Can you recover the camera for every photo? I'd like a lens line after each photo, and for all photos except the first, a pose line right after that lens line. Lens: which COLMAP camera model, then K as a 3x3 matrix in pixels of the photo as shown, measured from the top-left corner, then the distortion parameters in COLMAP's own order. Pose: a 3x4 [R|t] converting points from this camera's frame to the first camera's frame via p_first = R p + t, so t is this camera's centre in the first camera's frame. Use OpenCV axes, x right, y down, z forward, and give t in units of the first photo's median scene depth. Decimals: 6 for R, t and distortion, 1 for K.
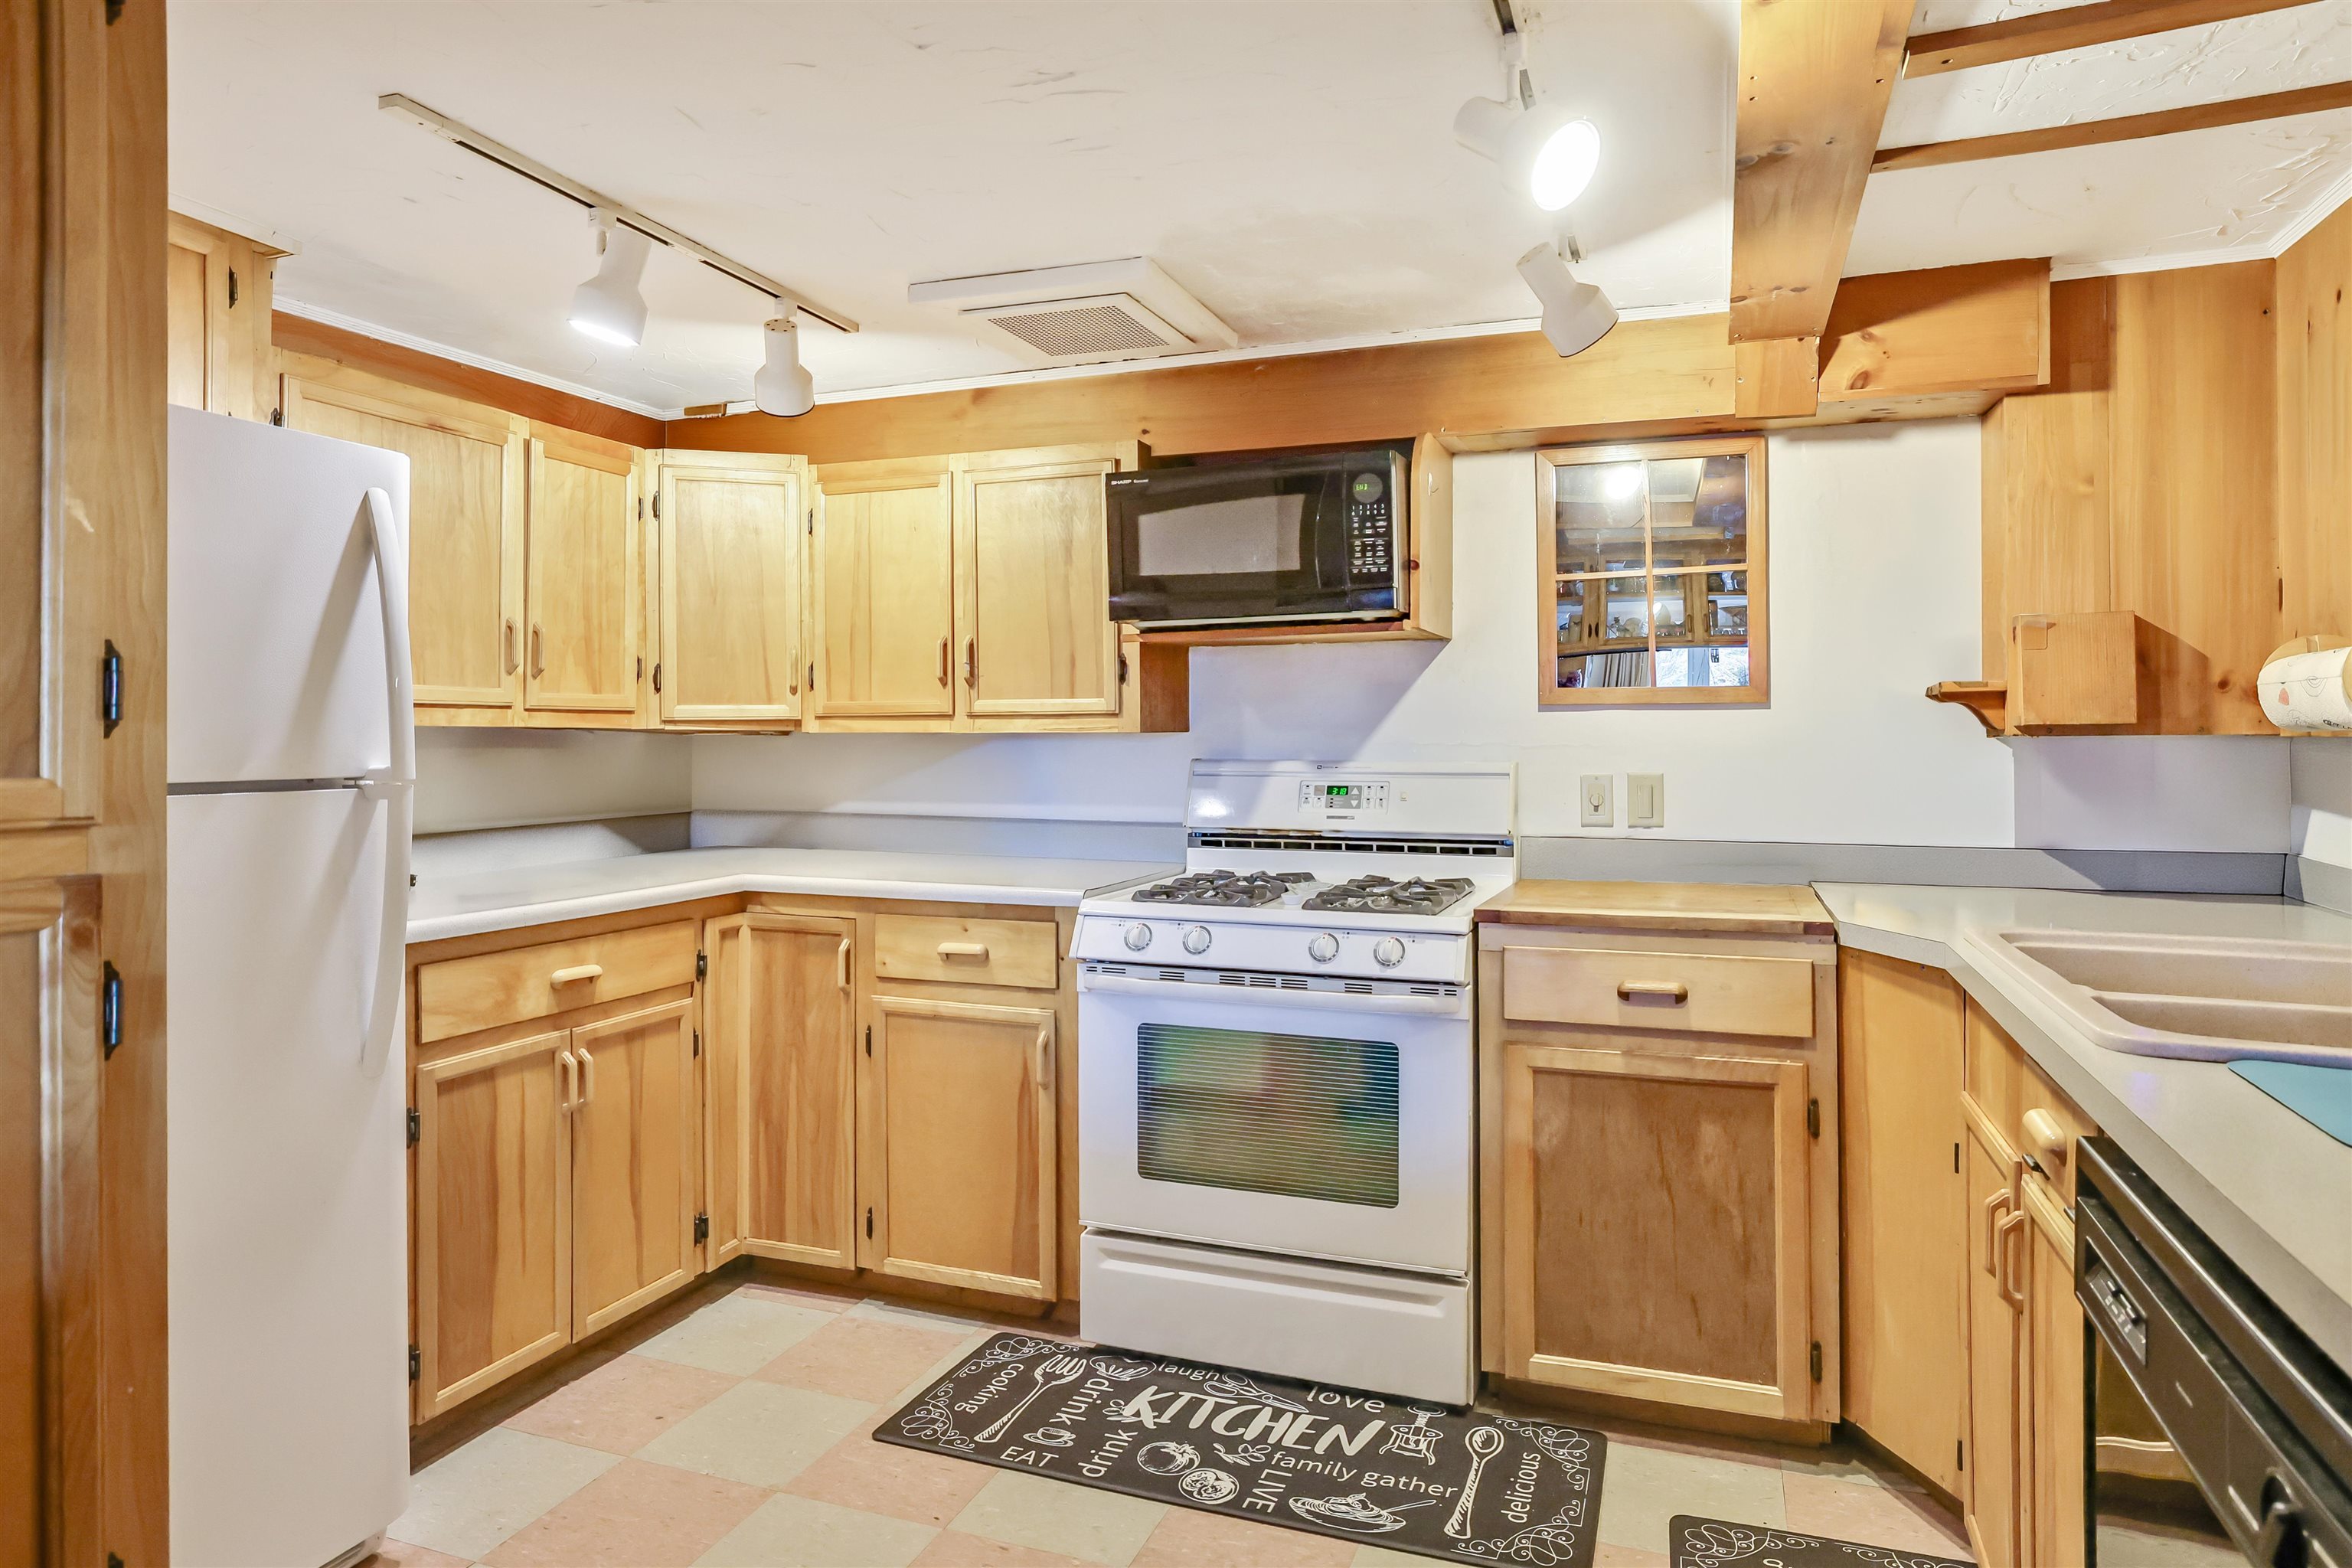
lens RADIAL K [[1276.9, 0, 1190.0], [0, 1276.9, 780.9], [0, 0, 1]] dist [-0.017895, 0.012091]
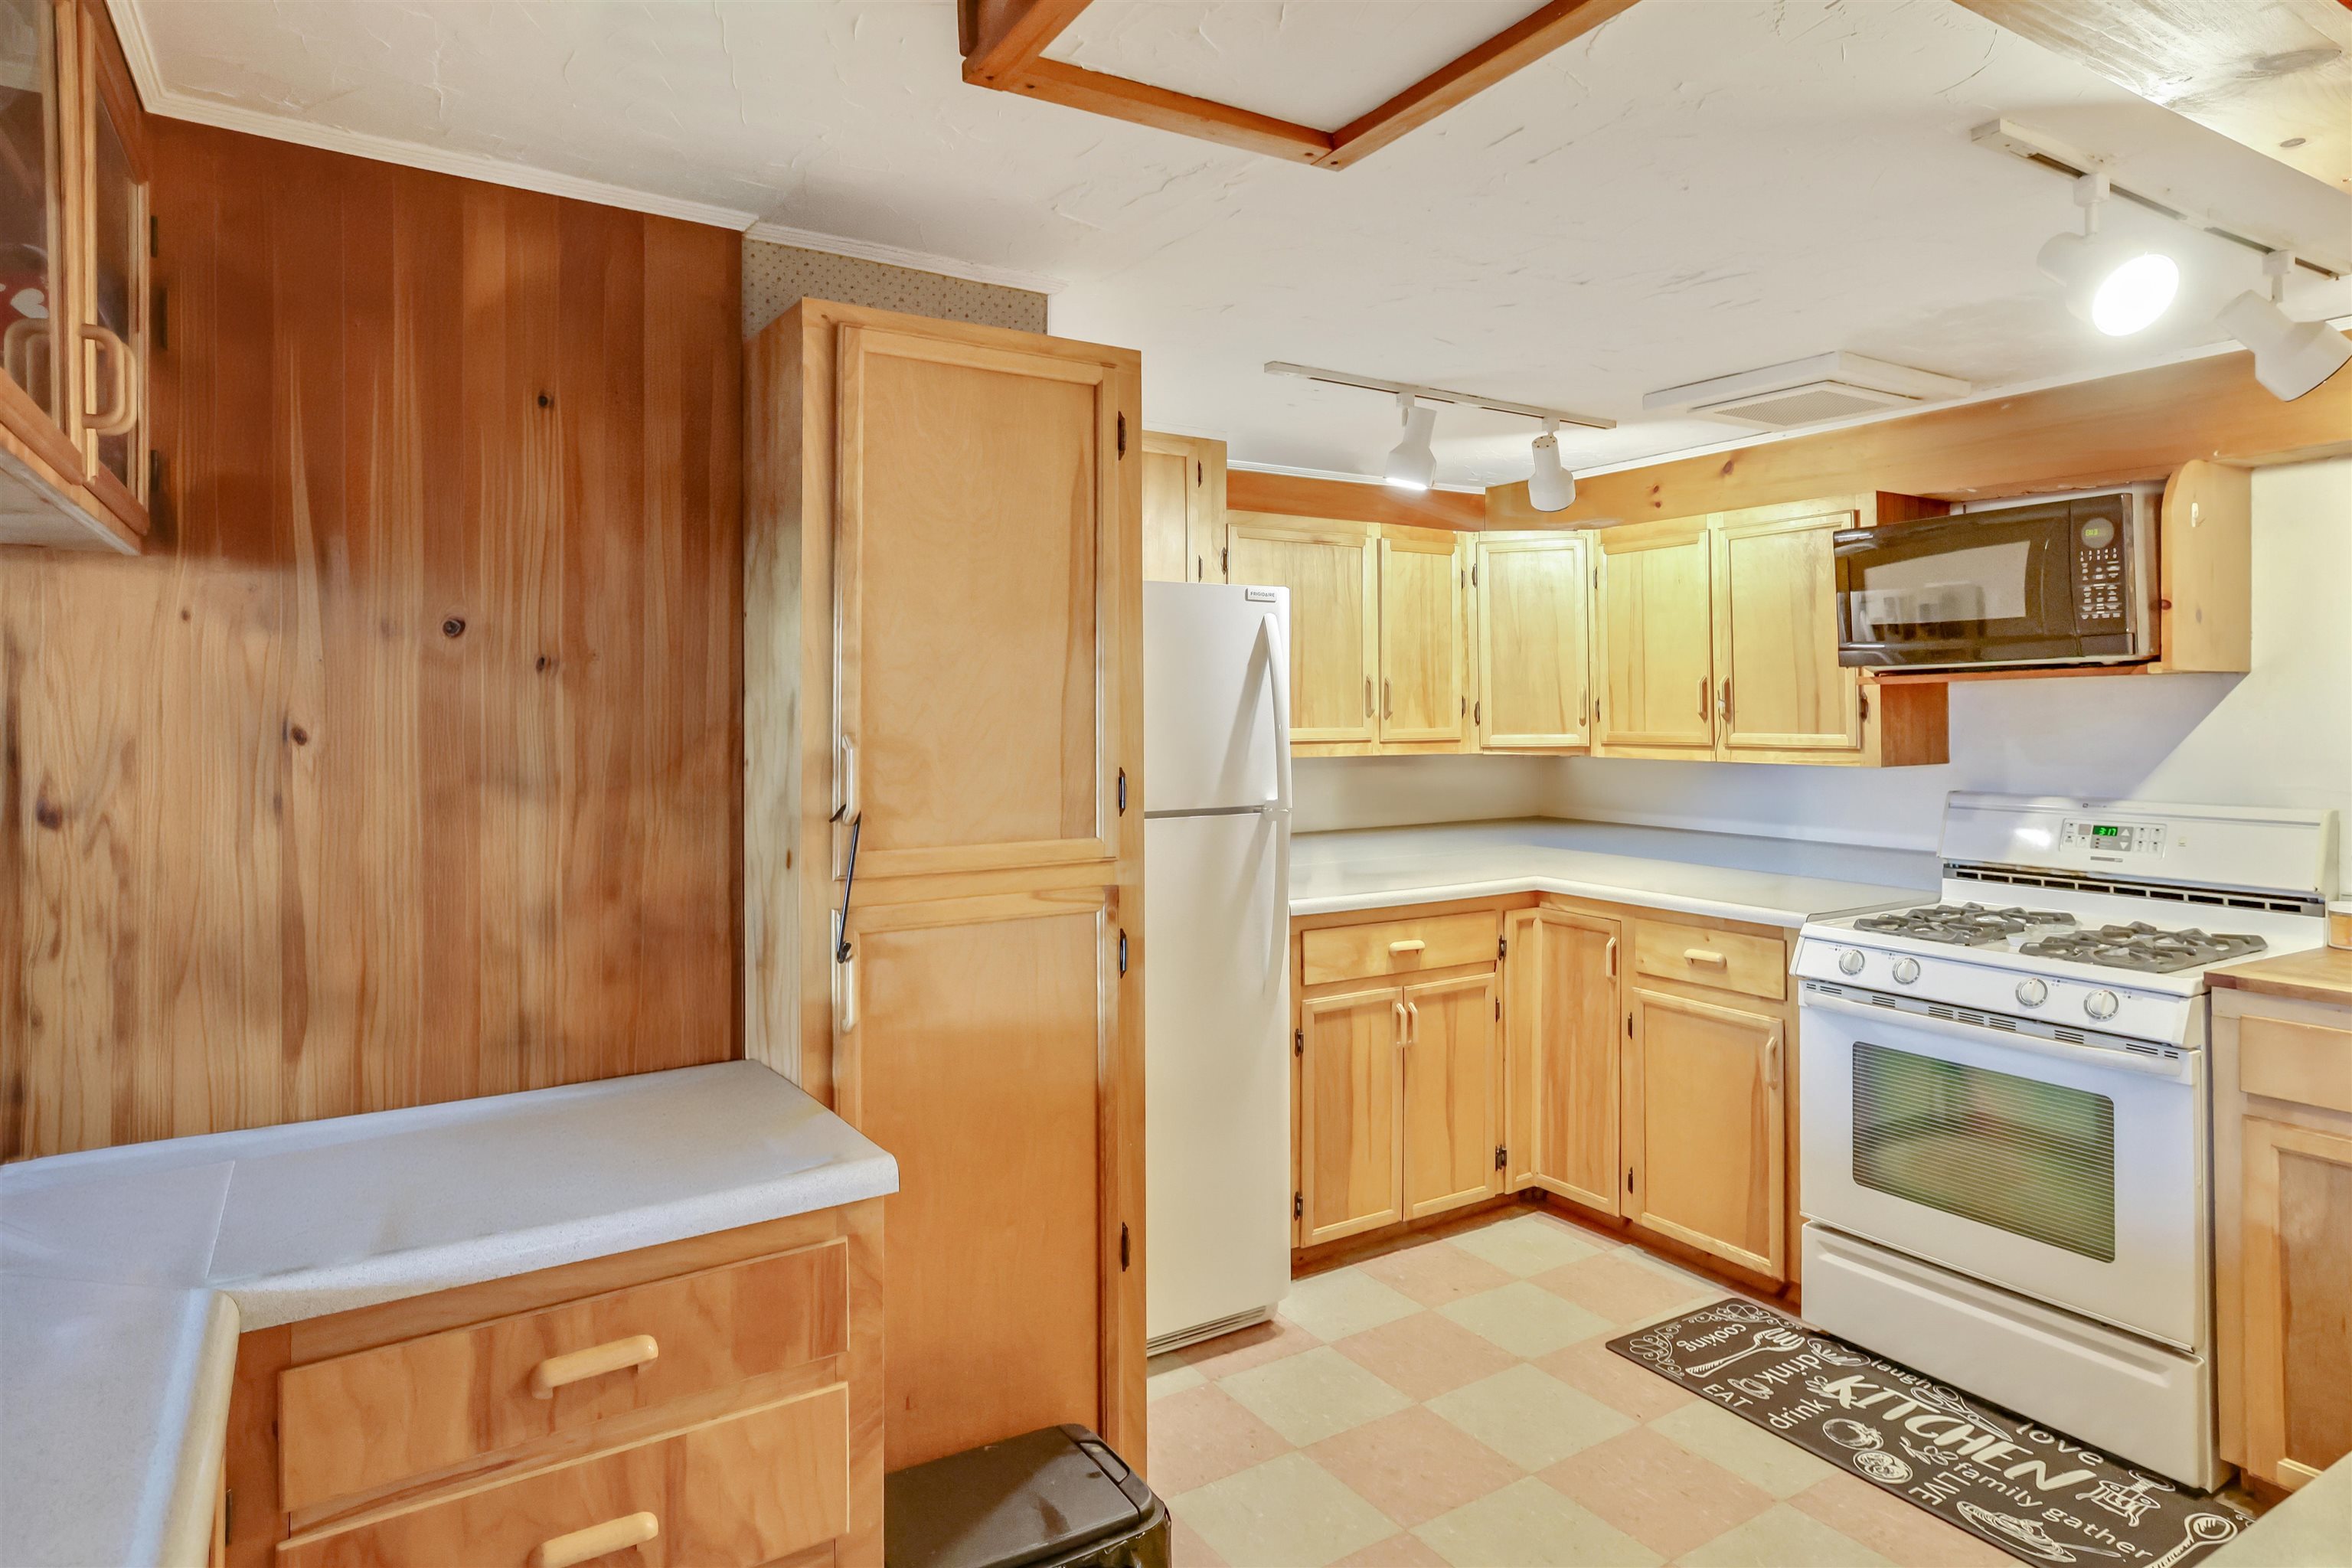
lens RADIAL K [[1349.6, 0, 1177.2], [0, 1349.6, 765.2], [0, 0, 1]] dist [0.035821, 0.003017]
pose [[0.766505, 0.006580, -0.642204, 0.264520], [0.005556, 0.999842, 0.016875, -0.068875], [0.642214, -0.016503, 0.766348, -0.260234]]
